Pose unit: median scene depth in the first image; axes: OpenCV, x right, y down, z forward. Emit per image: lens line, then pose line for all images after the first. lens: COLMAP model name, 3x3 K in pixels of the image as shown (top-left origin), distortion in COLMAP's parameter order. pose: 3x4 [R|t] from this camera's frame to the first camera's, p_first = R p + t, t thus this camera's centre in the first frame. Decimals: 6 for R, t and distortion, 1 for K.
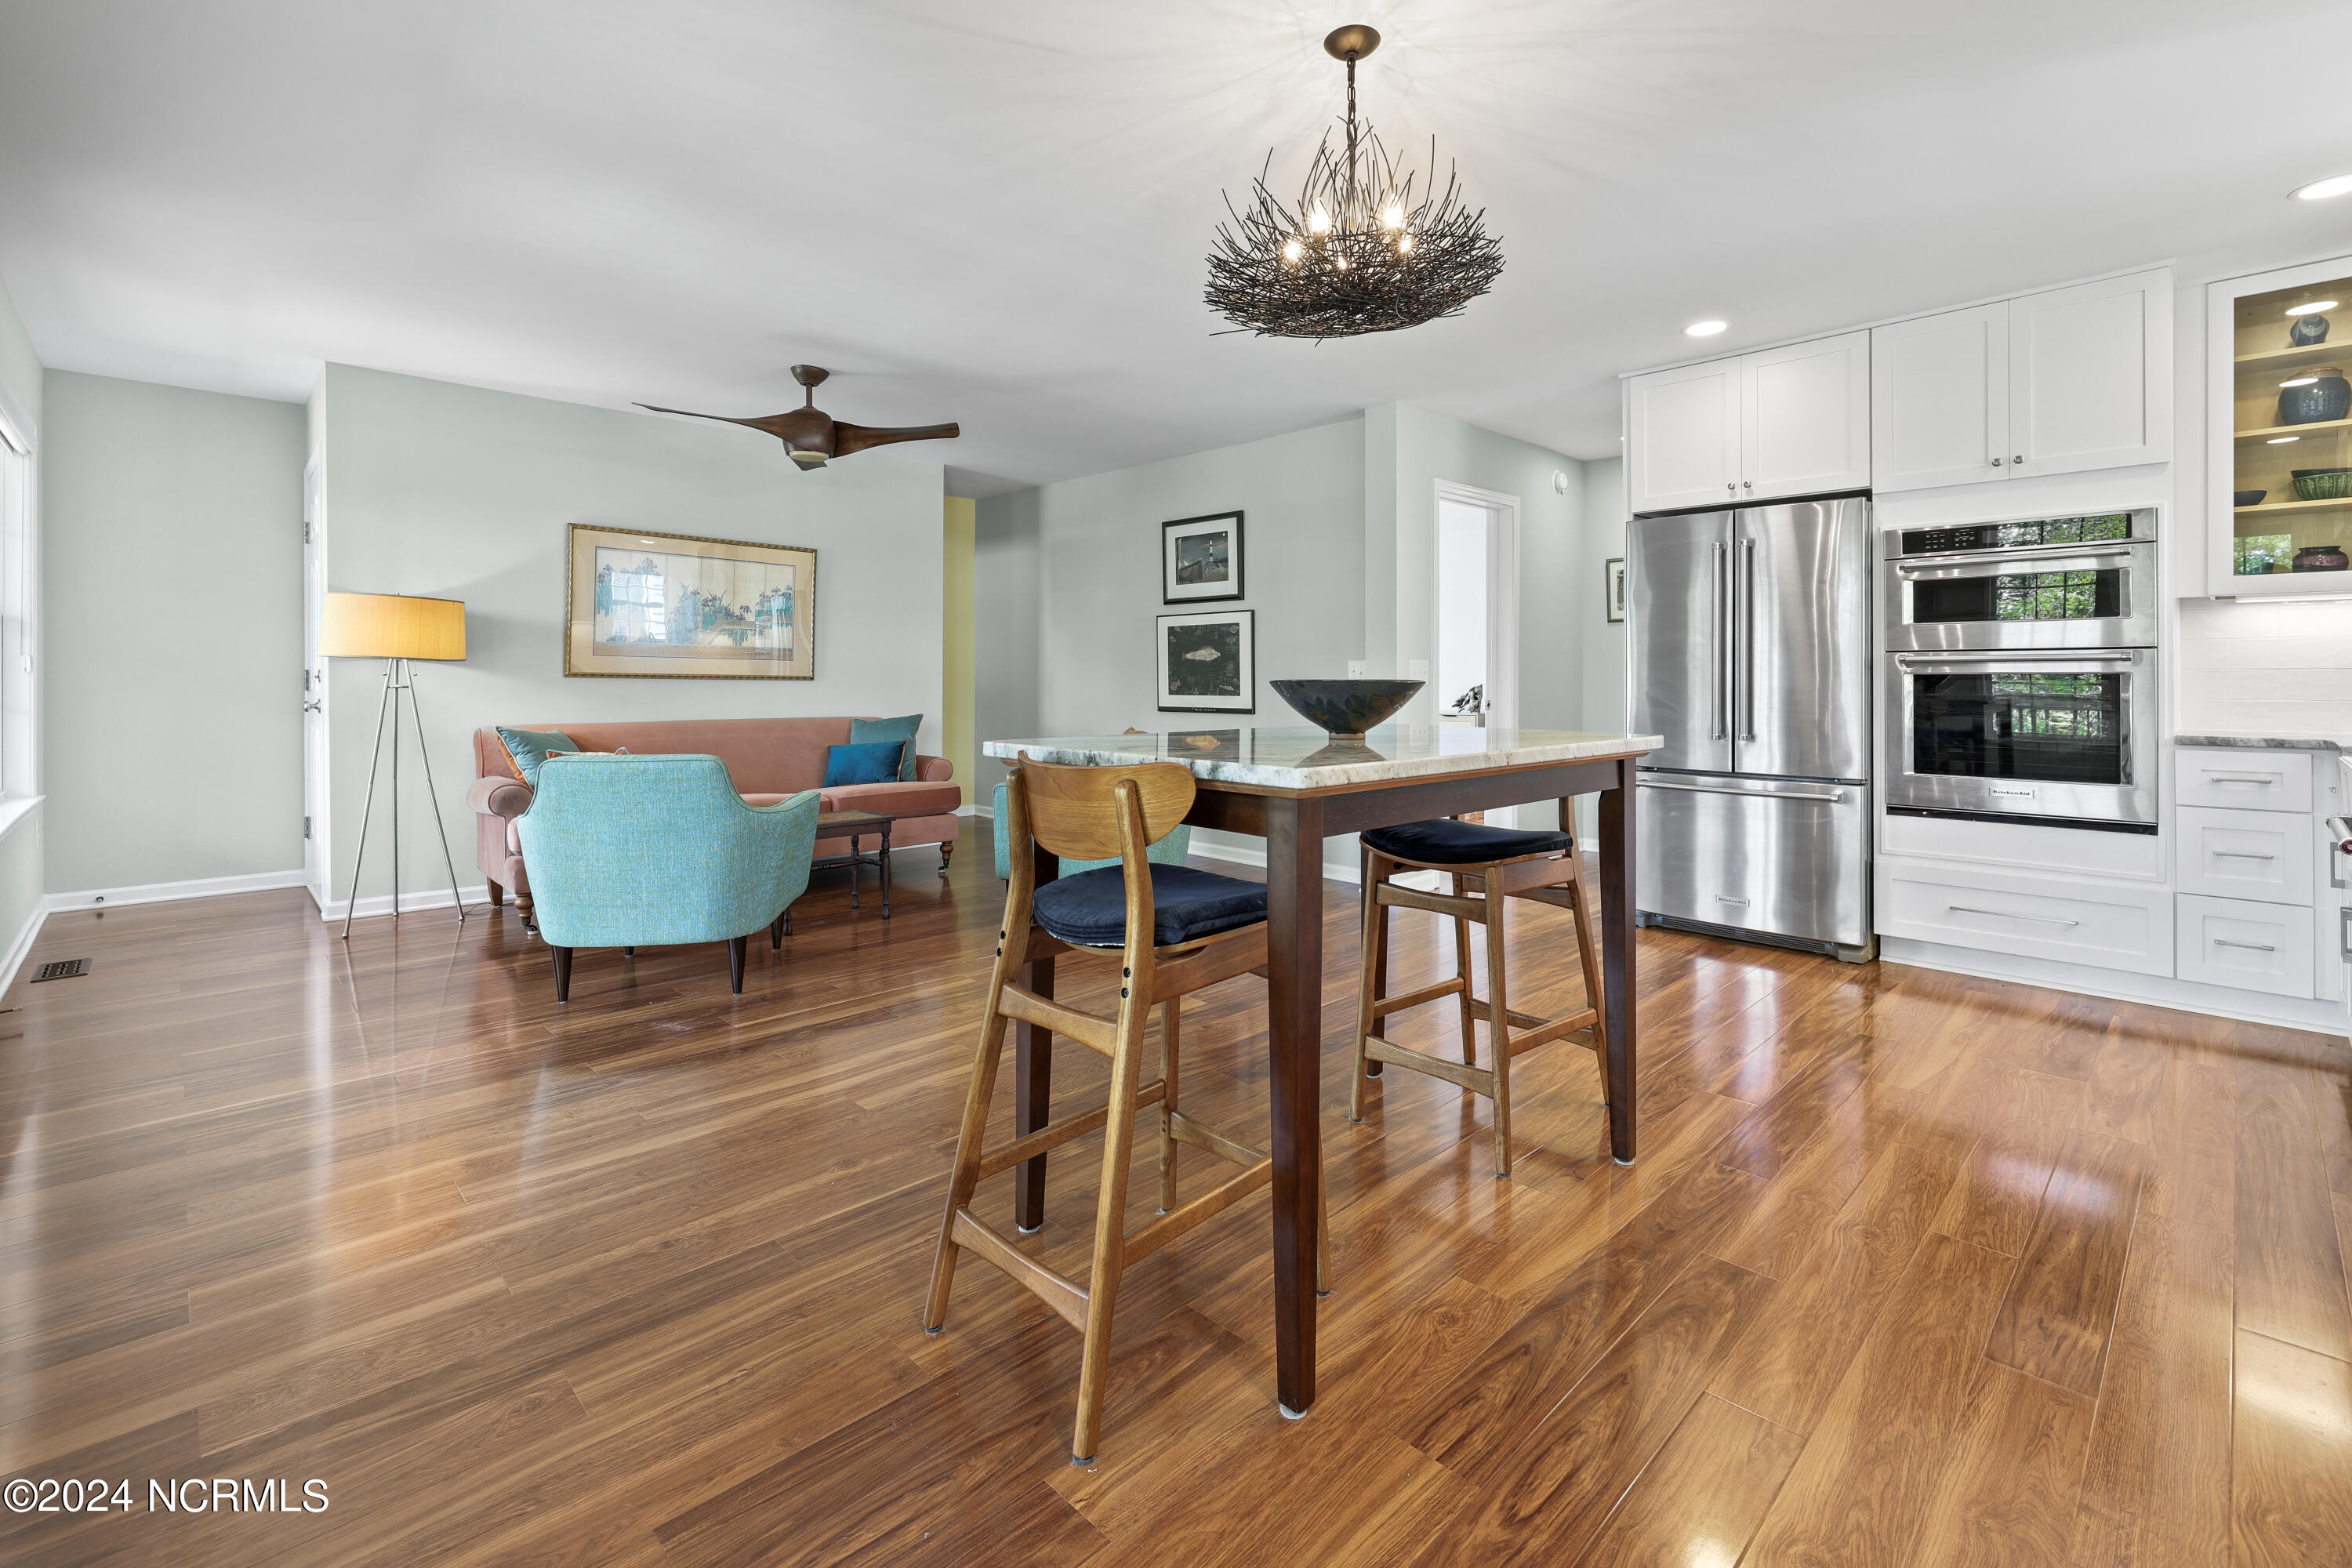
lens RADIAL K [[1034.0, 0, 1187.4], [0, 1034.0, 672.6], [0, 0, 1]] dist [0.000781, -0.000149]
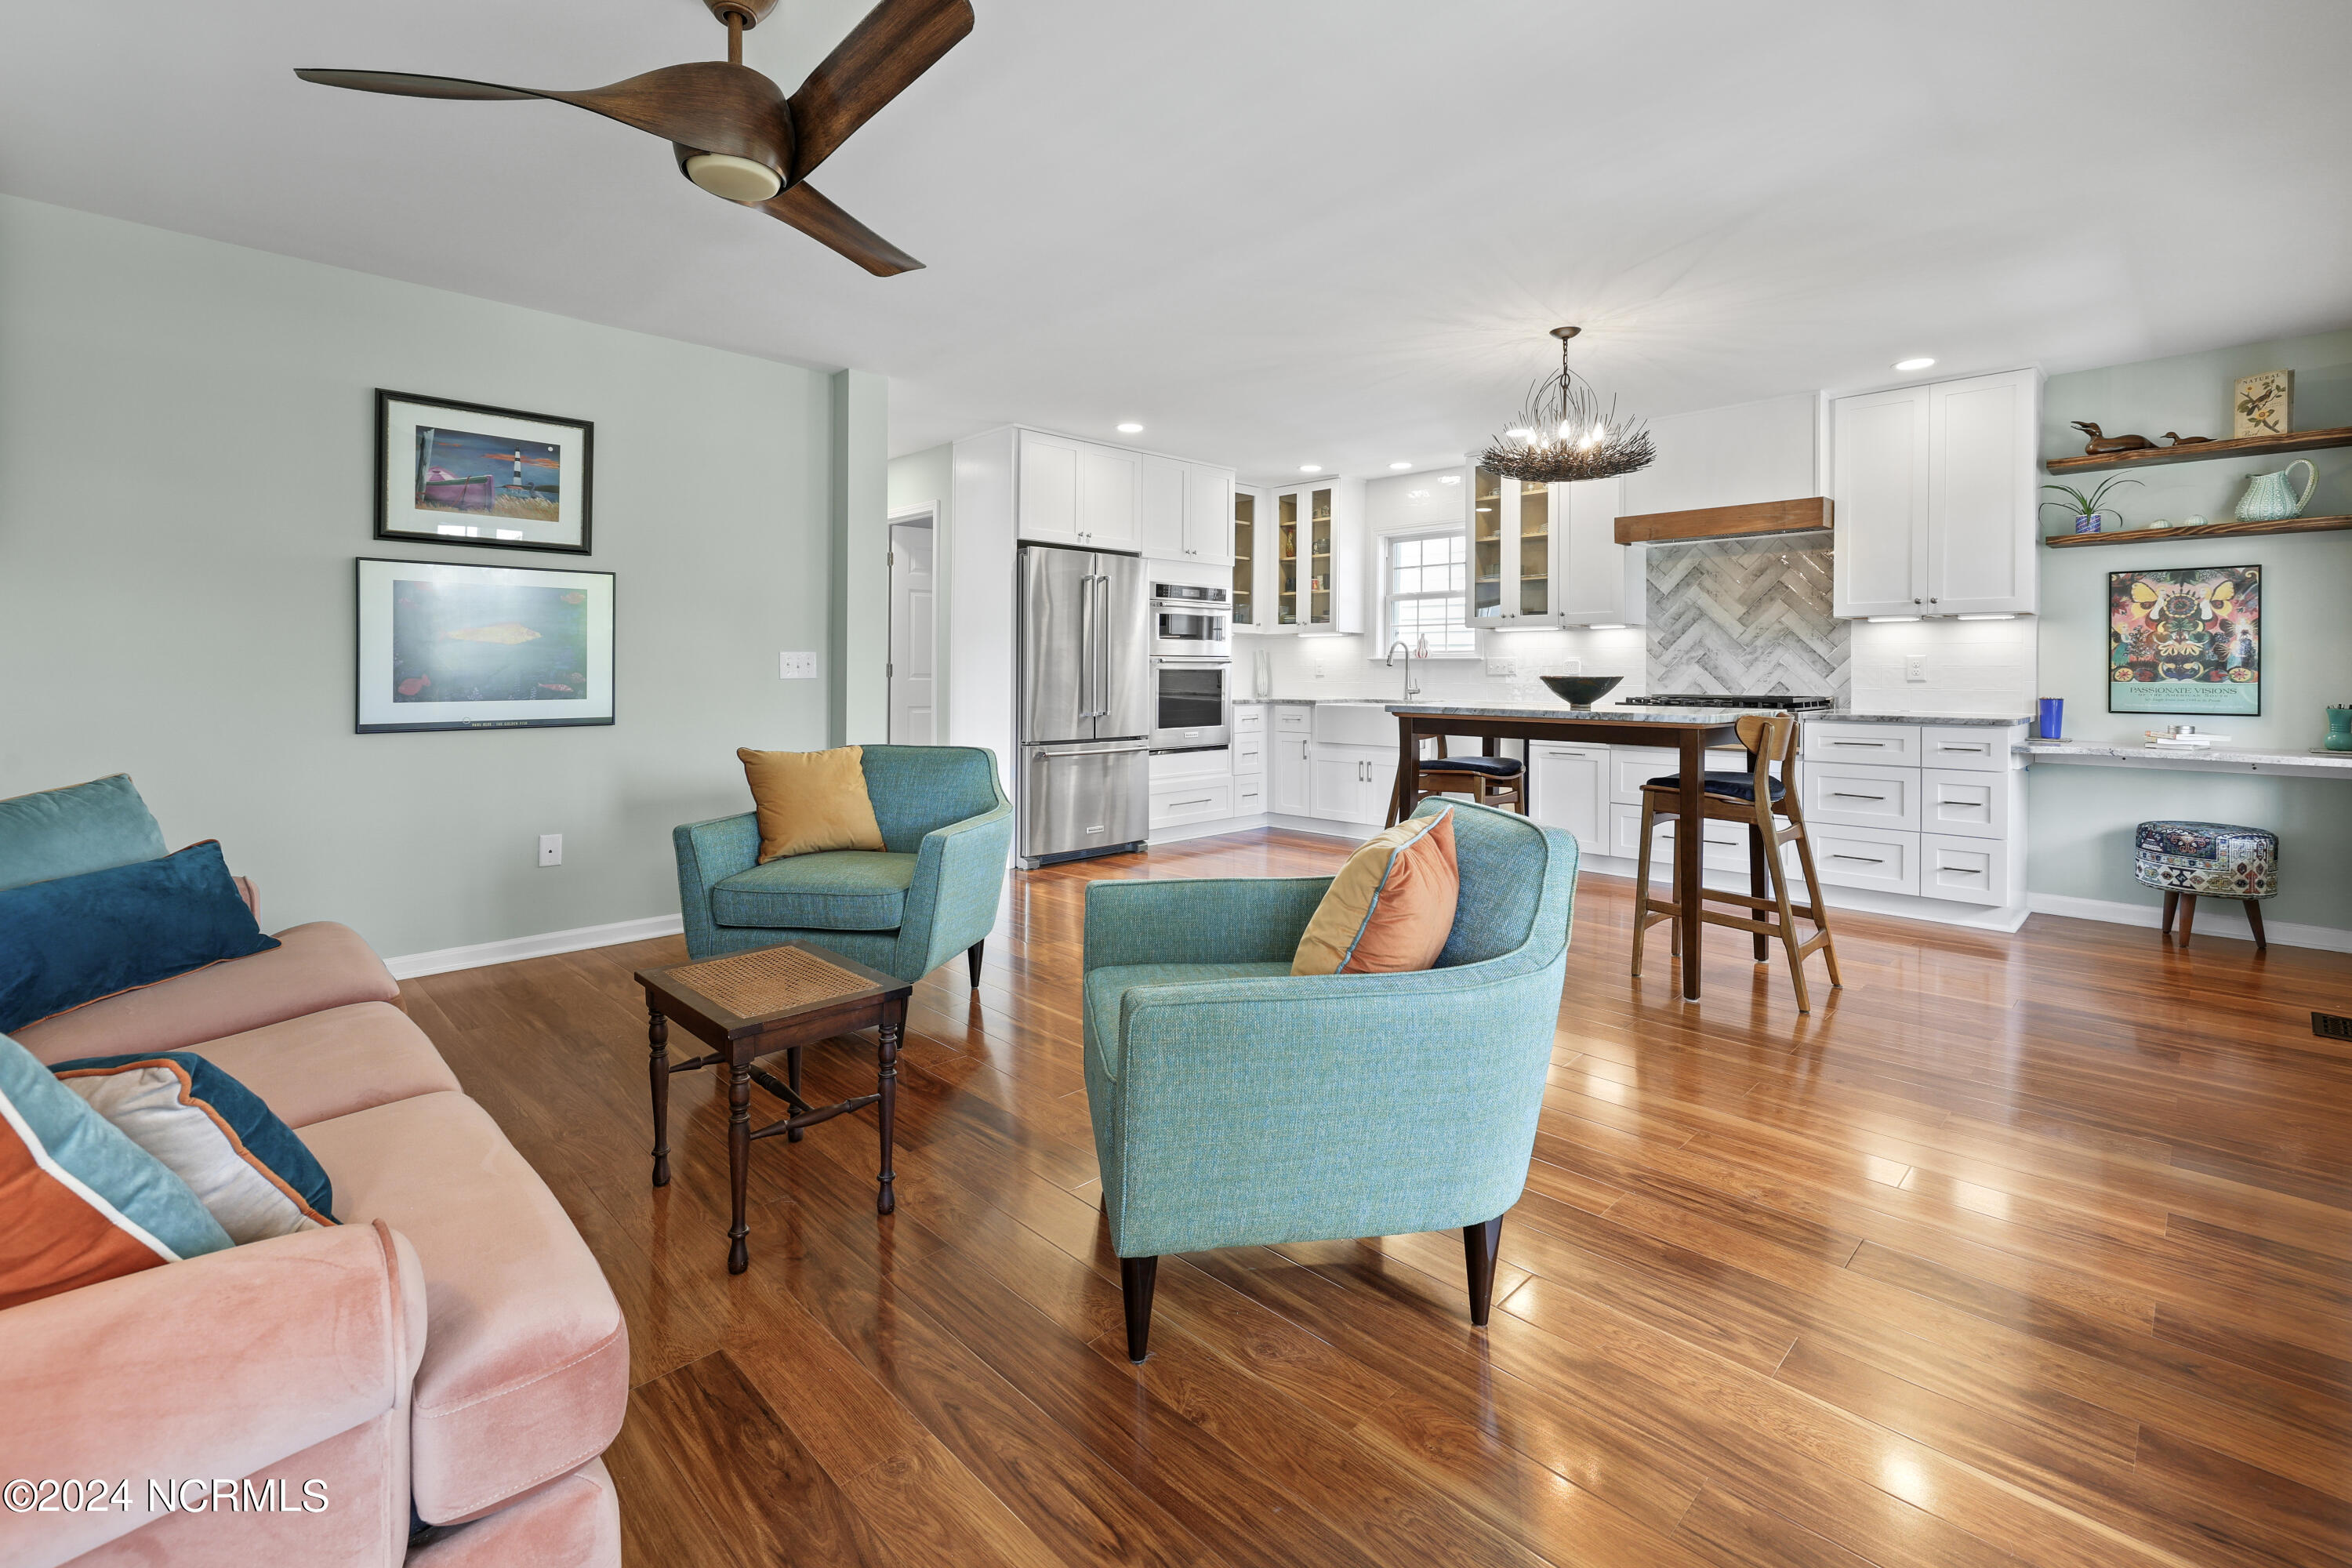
lens RADIAL K [[1034.0, 0, 1187.4], [0, 1034.0, 672.6], [0, 0, 1]] dist [0.000781, -0.000149]
pose [[-0.002495, -0.005329, 0.999983, -0.954730], [-0.009929, 0.999937, 0.005304, -0.002844], [-0.999948, -0.009916, -0.002547, 0.948658]]
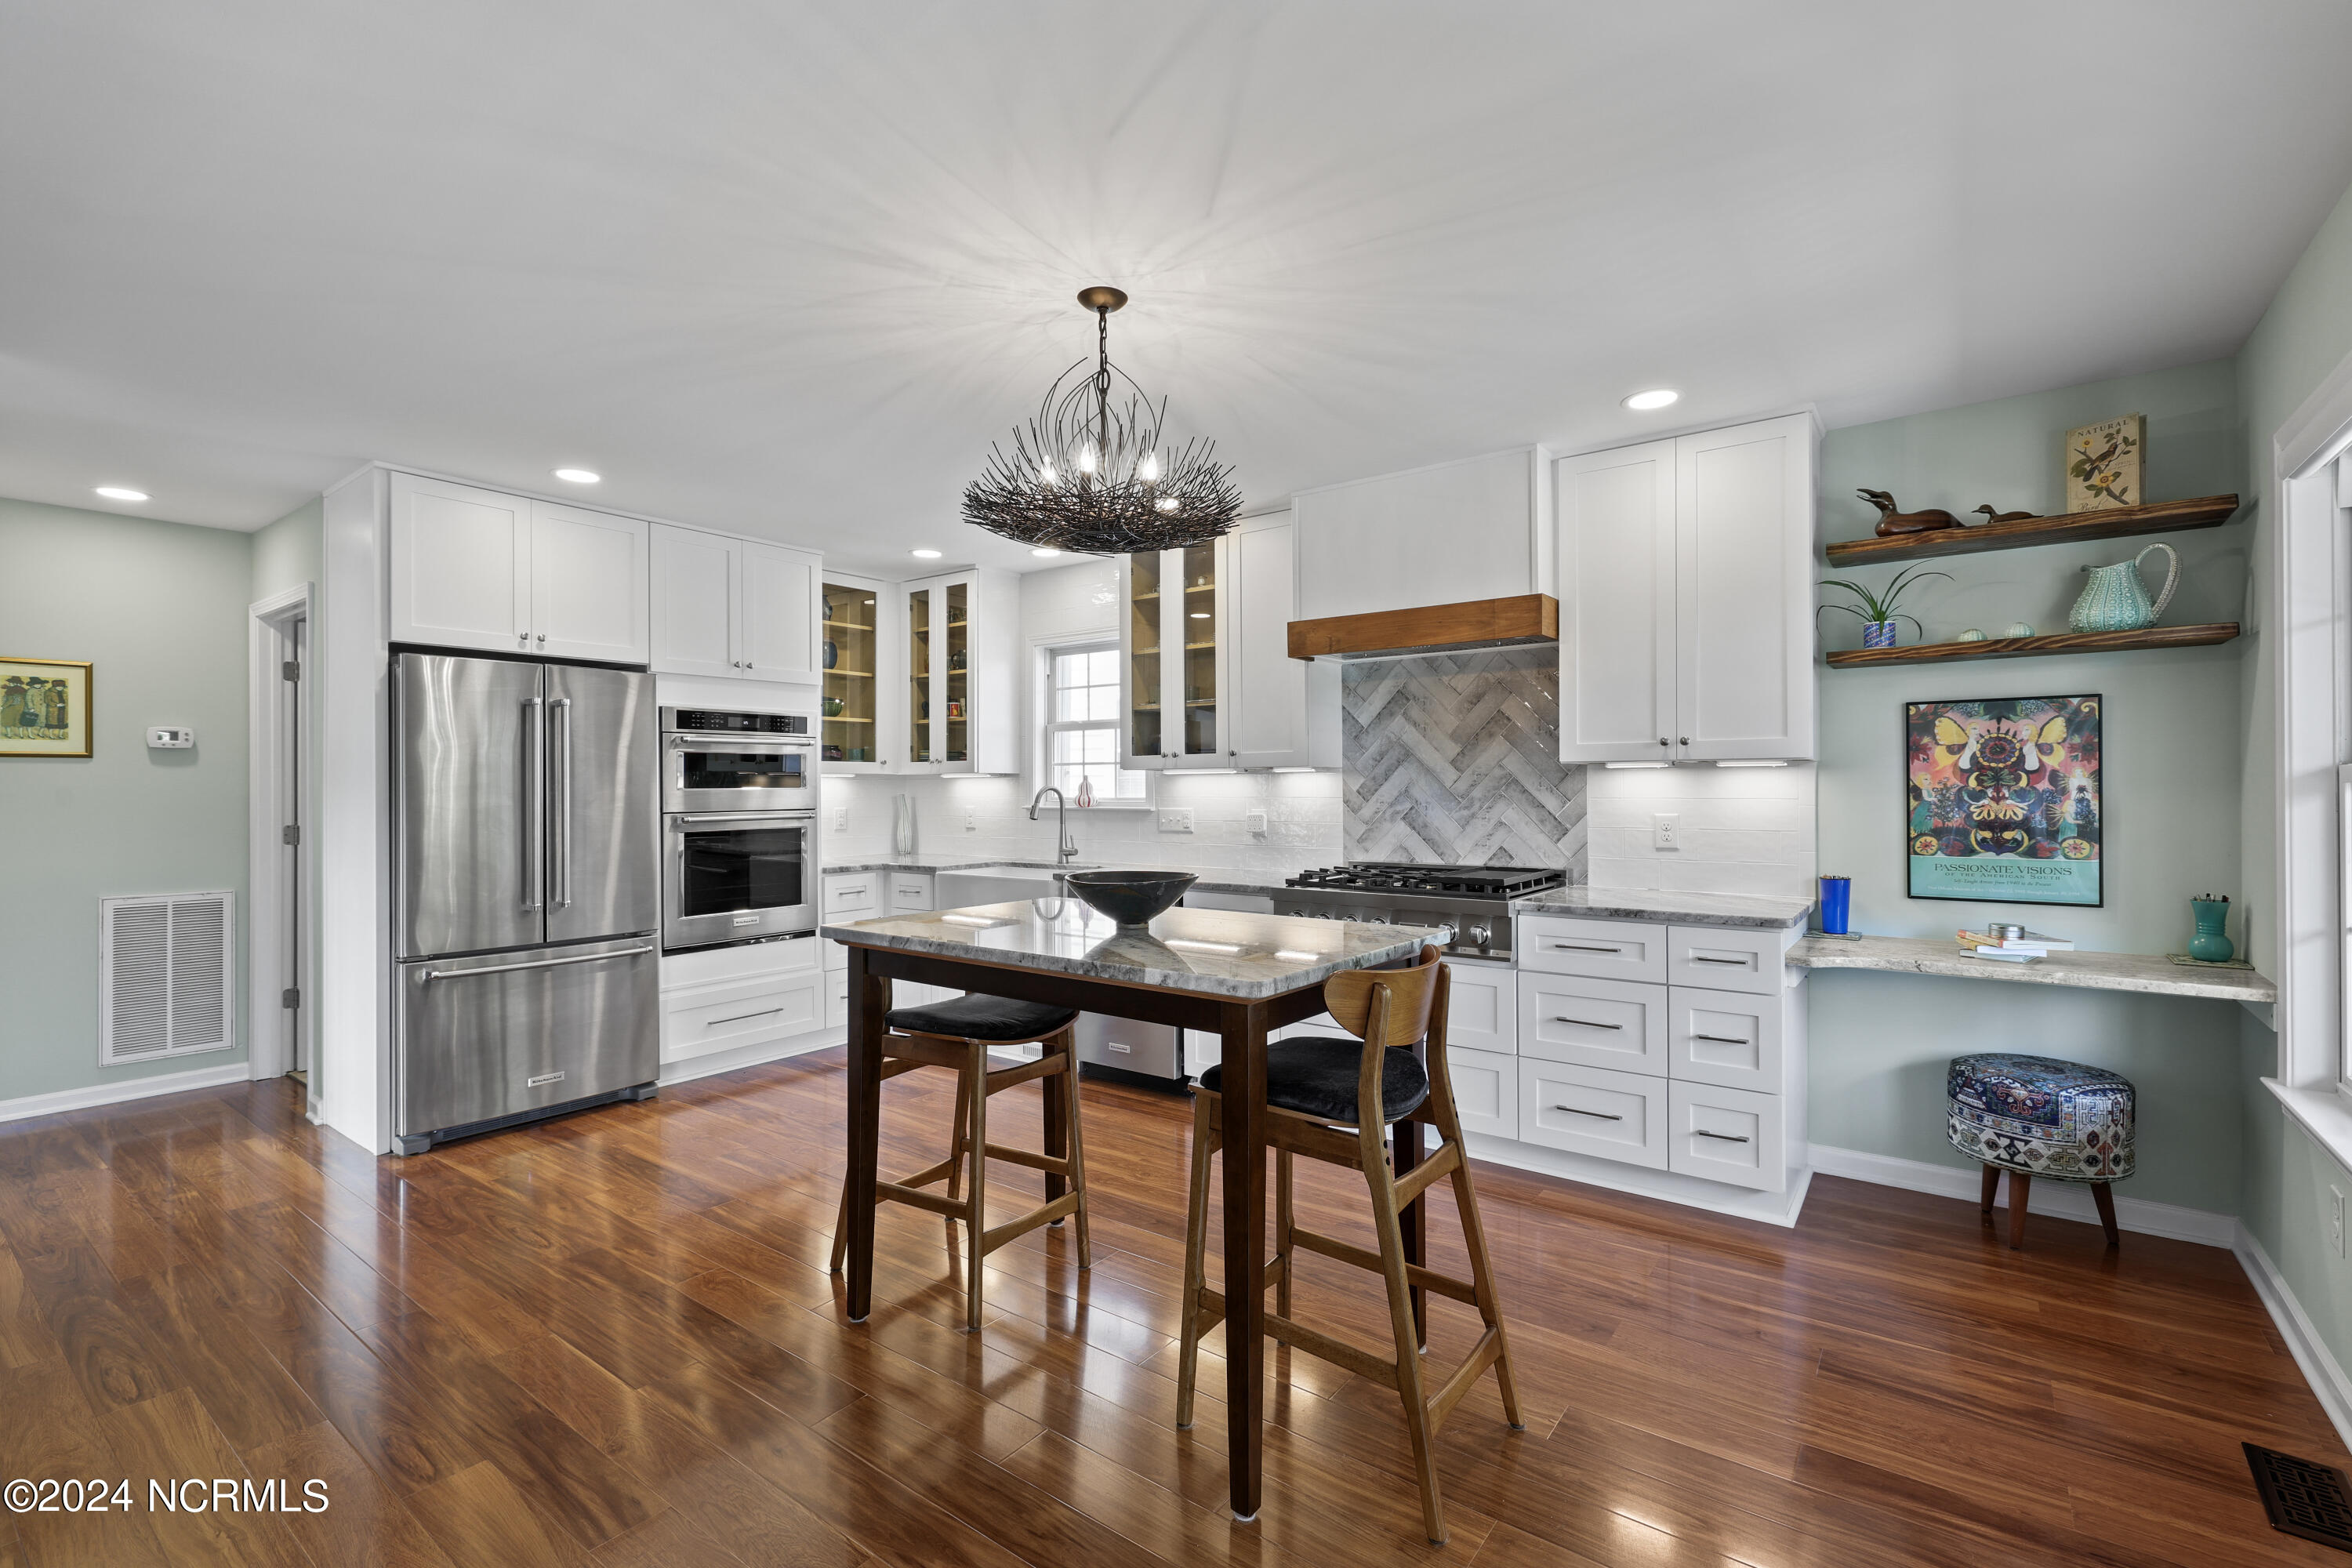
lens RADIAL K [[1036.3, 0, 1186.4], [0, 1036.3, 783.1], [0, 0, 1]] dist [0.001460, 0.000161]
pose [[-0.150563, 0.001262, 0.988600, -0.534163], [-0.001617, 0.999998, -0.001522, -0.052567], [-0.988599, -0.001828, -0.150560, 0.611015]]
